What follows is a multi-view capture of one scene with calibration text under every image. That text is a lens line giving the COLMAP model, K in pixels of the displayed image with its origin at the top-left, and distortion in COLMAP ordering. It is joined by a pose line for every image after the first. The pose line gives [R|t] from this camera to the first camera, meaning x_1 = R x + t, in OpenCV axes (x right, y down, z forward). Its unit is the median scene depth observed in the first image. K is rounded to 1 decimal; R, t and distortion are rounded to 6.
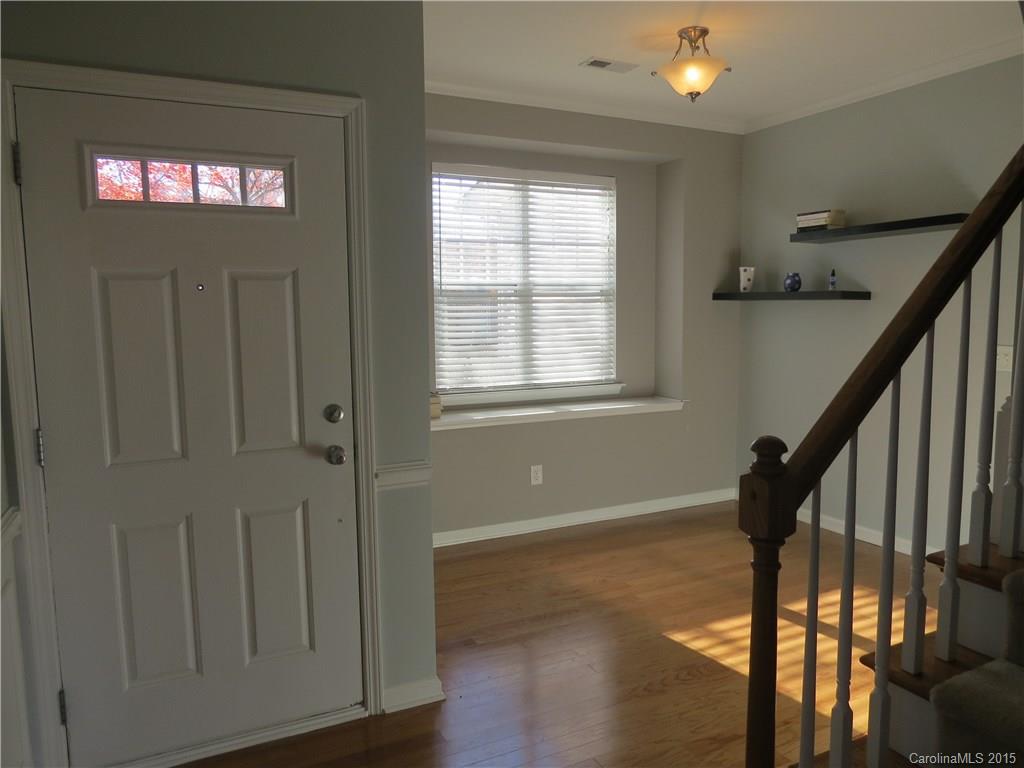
lens RADIAL K [[726.1, 0, 511.8], [0, 726.1, 383.3], [0, 0, 1]] dist [-0.032728, 0.013431]
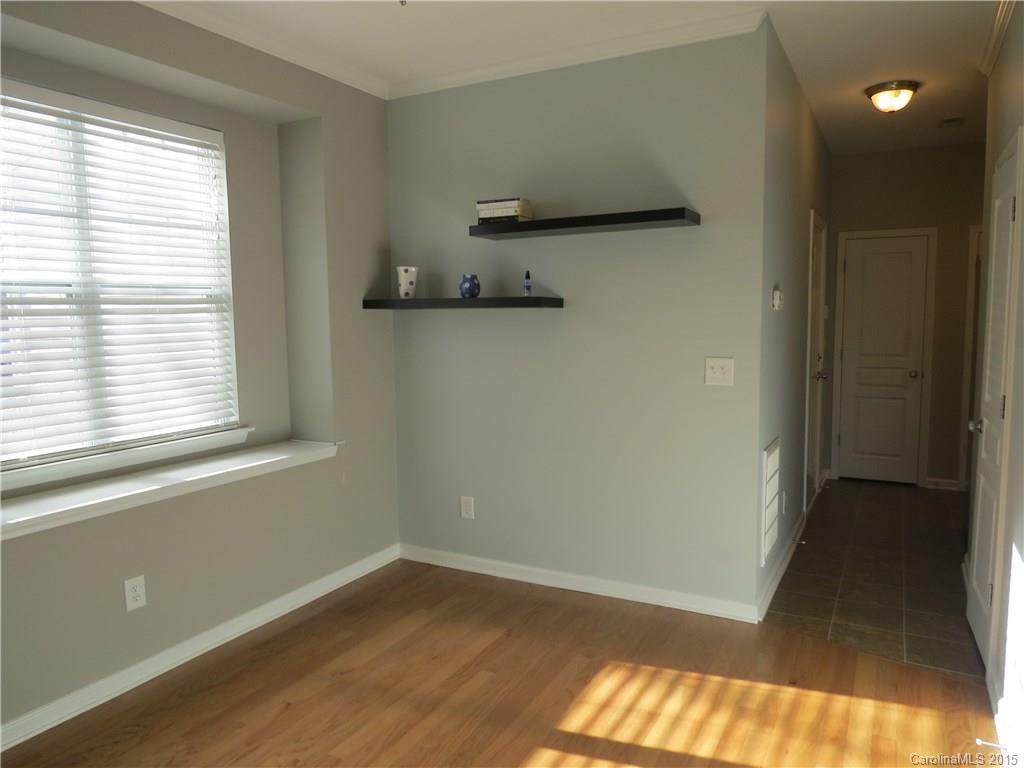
lens RADIAL K [[726.1, 0, 515.5], [0, 726.1, 388.0], [0, 0, 1]] dist [-0.032728, 0.013431]
pose [[0.817654, -0.062529, 0.572304, -0.038099], [0.065592, 0.997729, 0.015299, -0.033618], [-0.571961, 0.025030, 0.819899, 0.290671]]
